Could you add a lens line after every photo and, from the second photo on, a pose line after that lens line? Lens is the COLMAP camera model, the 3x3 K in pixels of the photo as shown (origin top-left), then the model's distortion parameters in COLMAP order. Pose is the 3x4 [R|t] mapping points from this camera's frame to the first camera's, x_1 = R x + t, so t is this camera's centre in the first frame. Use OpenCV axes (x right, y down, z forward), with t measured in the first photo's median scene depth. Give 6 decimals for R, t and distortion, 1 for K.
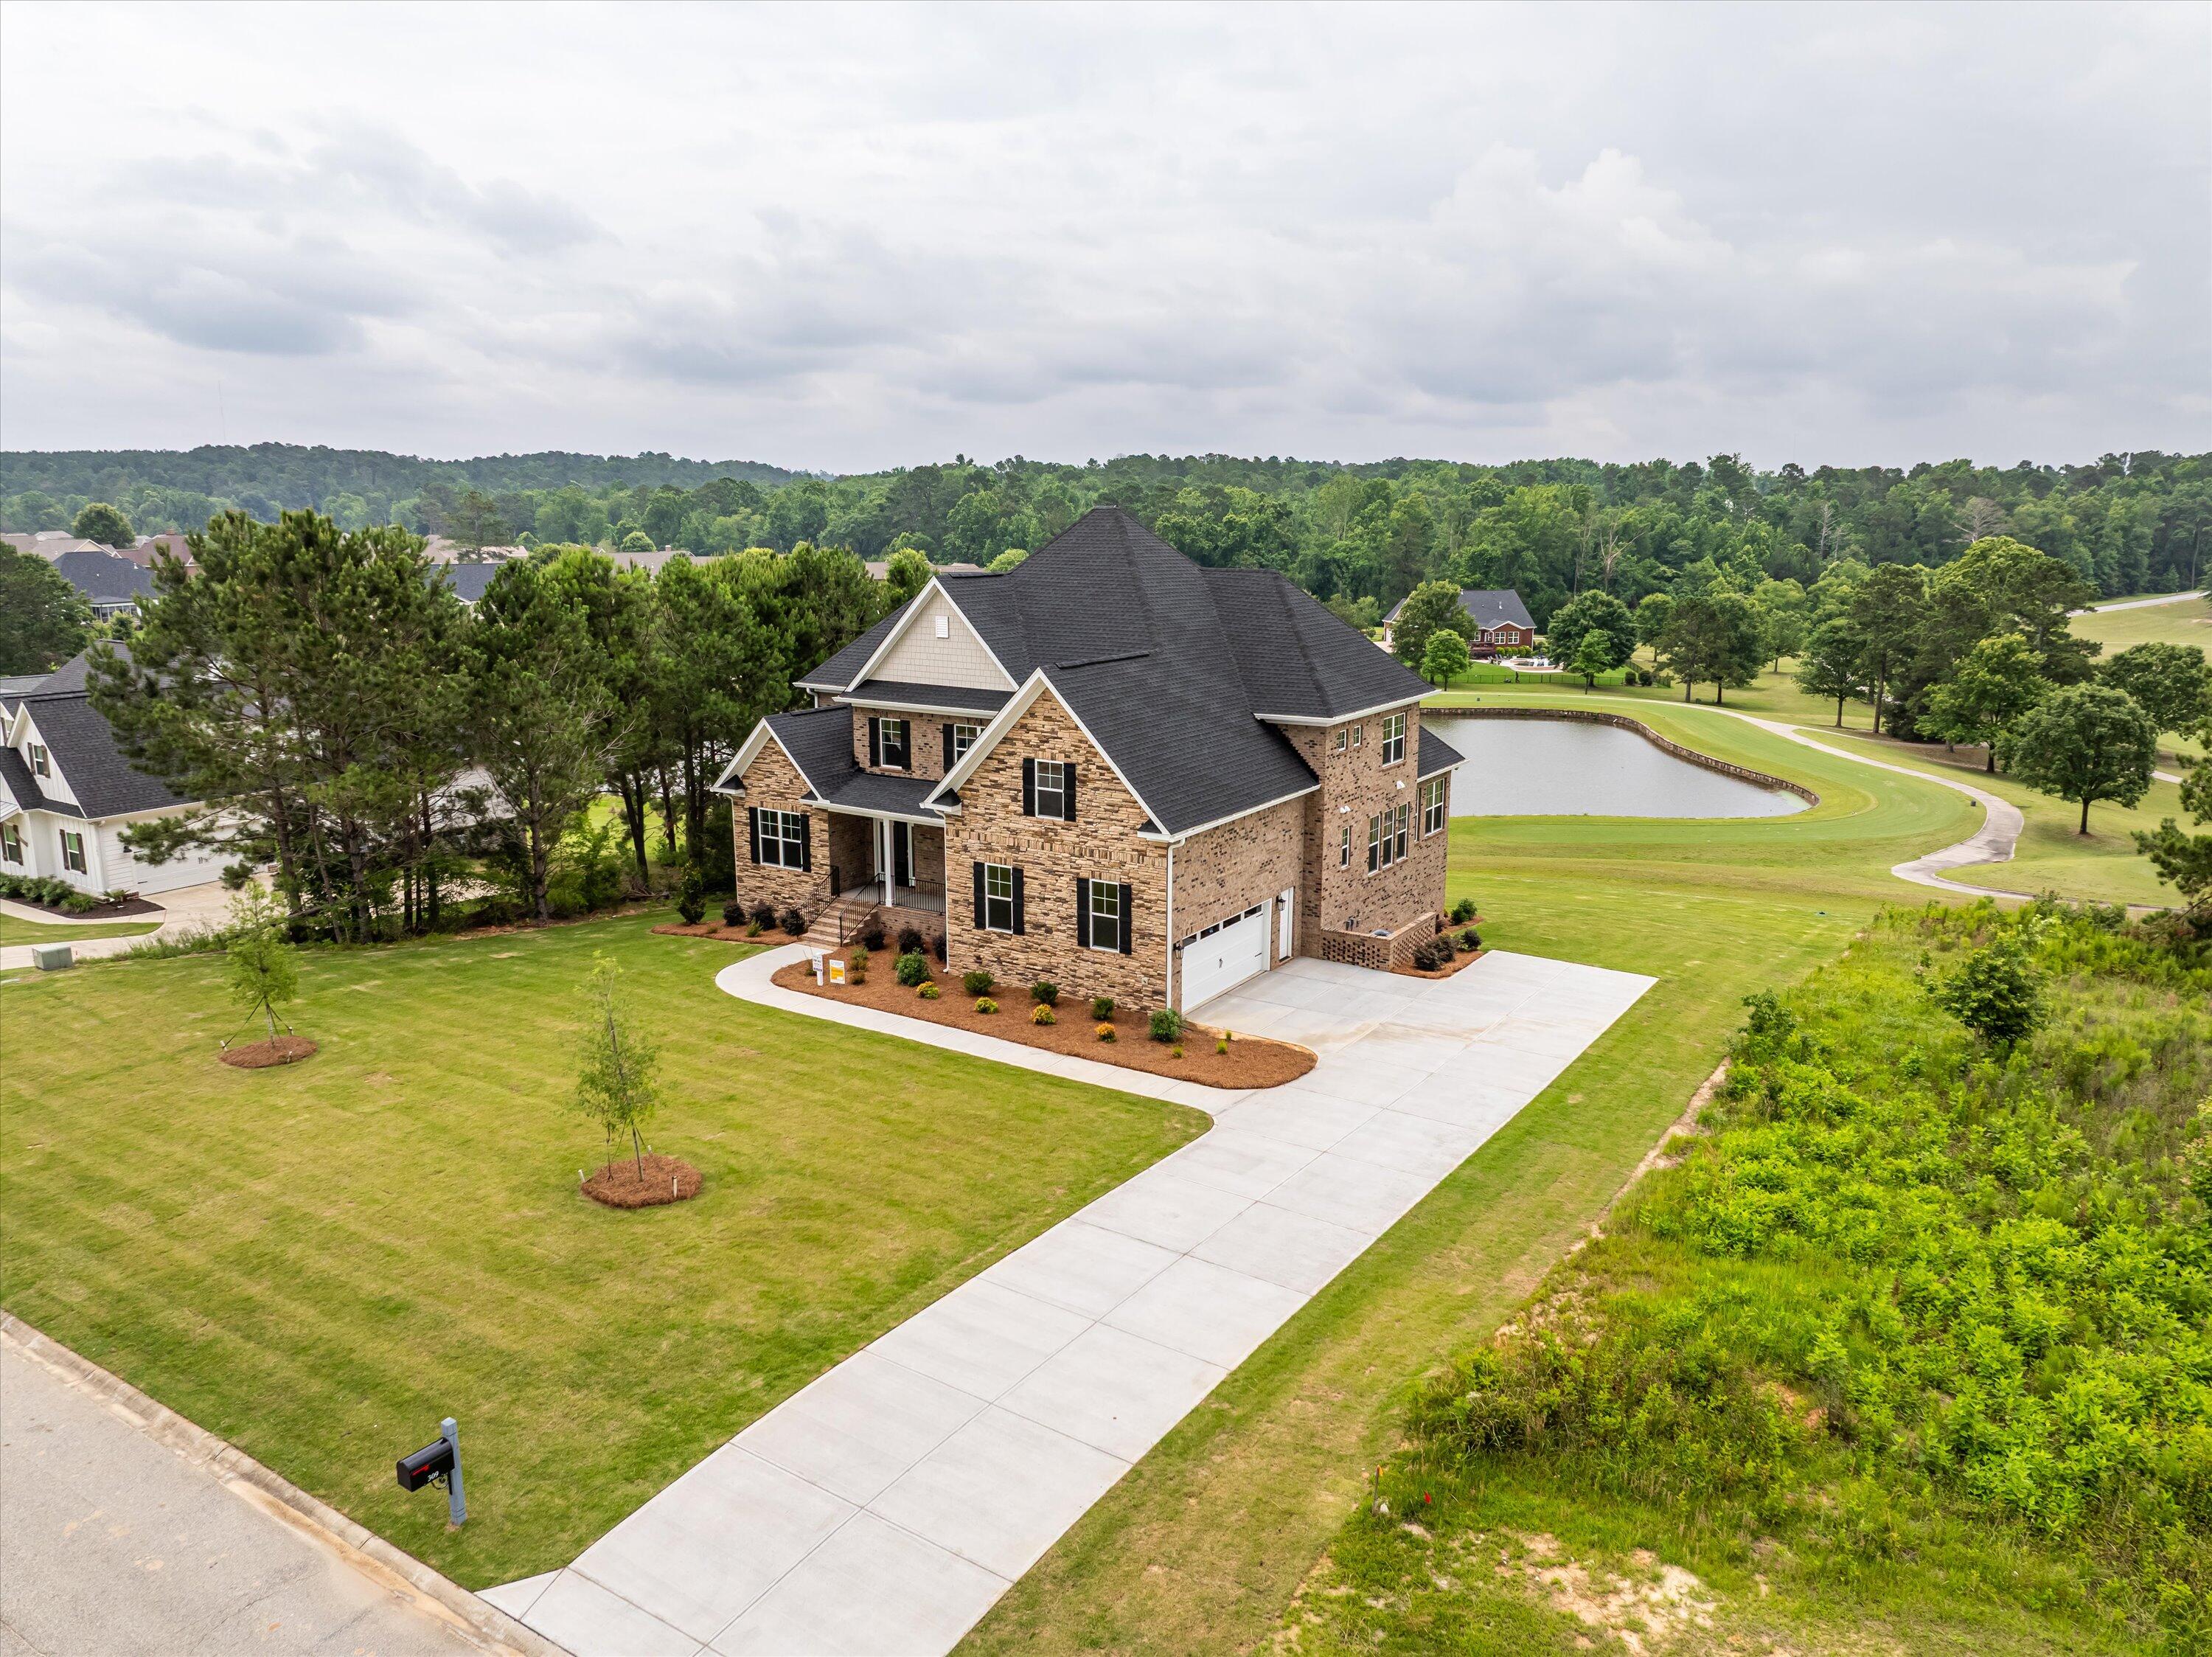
lens RADIAL K [[1570.6, 0, 1097.9], [0, 1570.6, 823.0], [0, 0, 1]] dist [-0.032065, -0.001617]
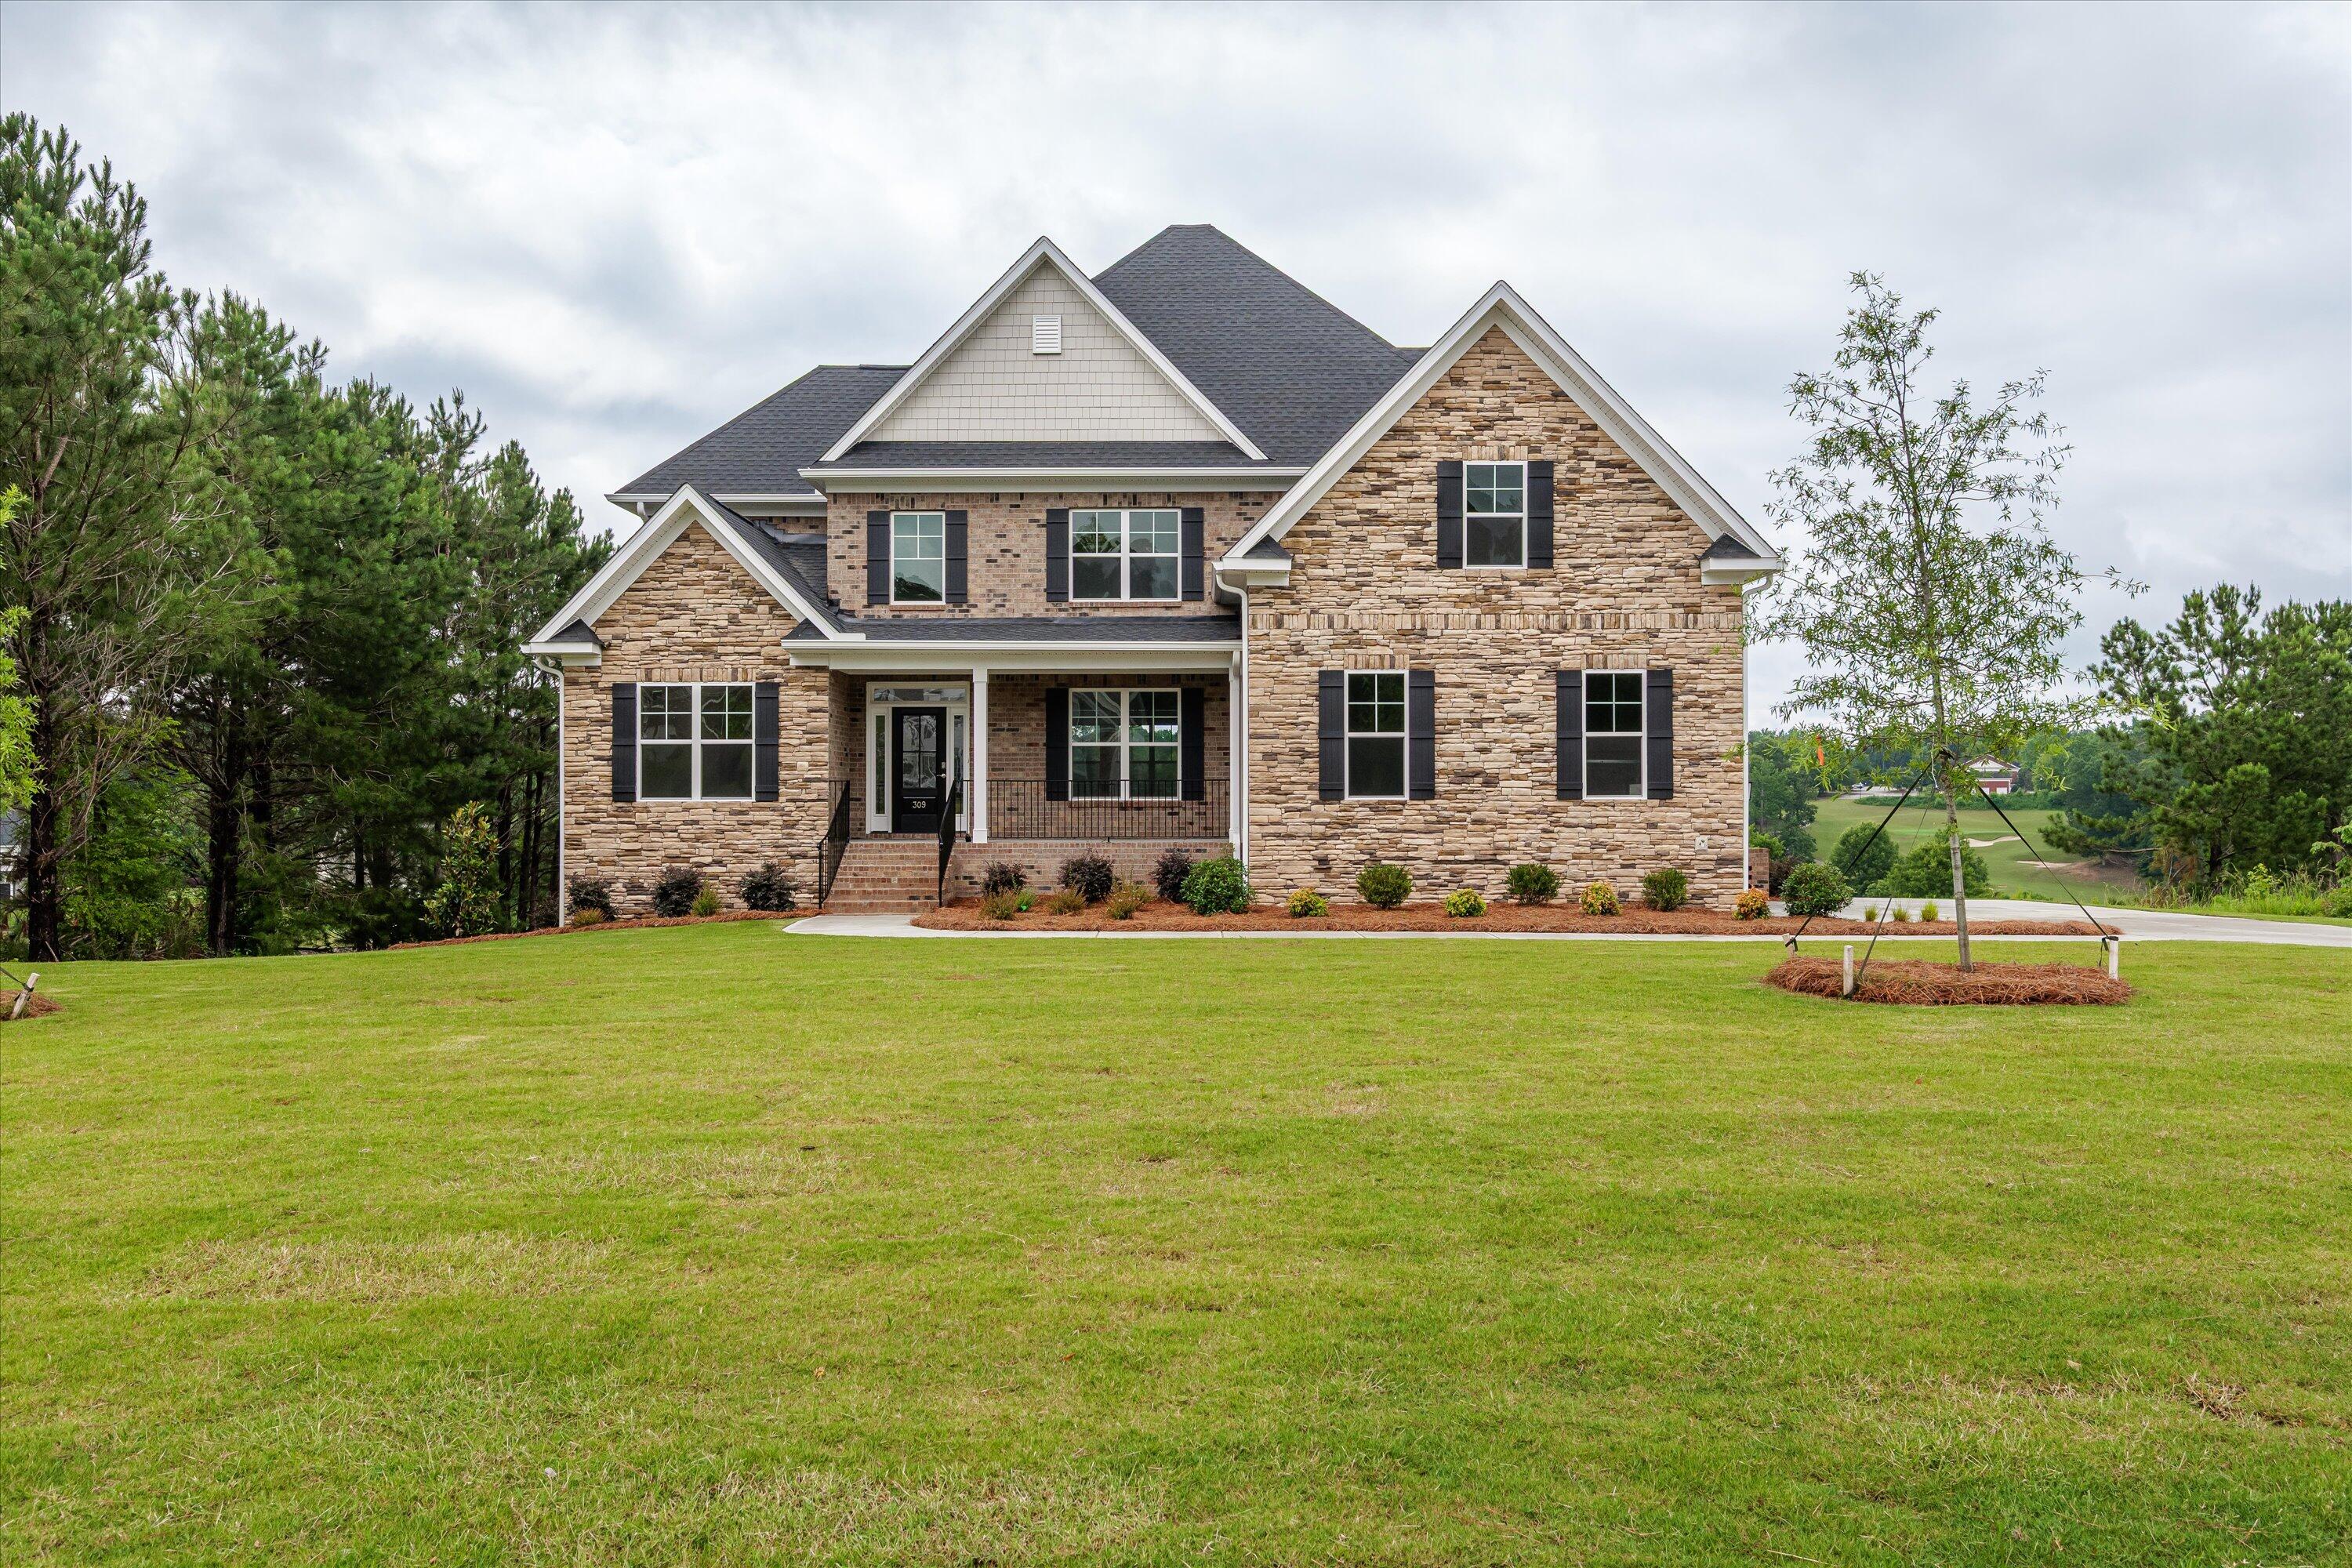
lens RADIAL K [[1850.0, 0, 1177.8], [0, 1850.0, 788.4], [0, 0, 1]] dist [-0.000553, 0.000182]
pose [[0.843150, 0.005659, 0.537649, -0.461868], [0.108076, 0.977752, -0.179778, 0.173030], [-0.526705, 0.209687, 0.823780, 0.533233]]
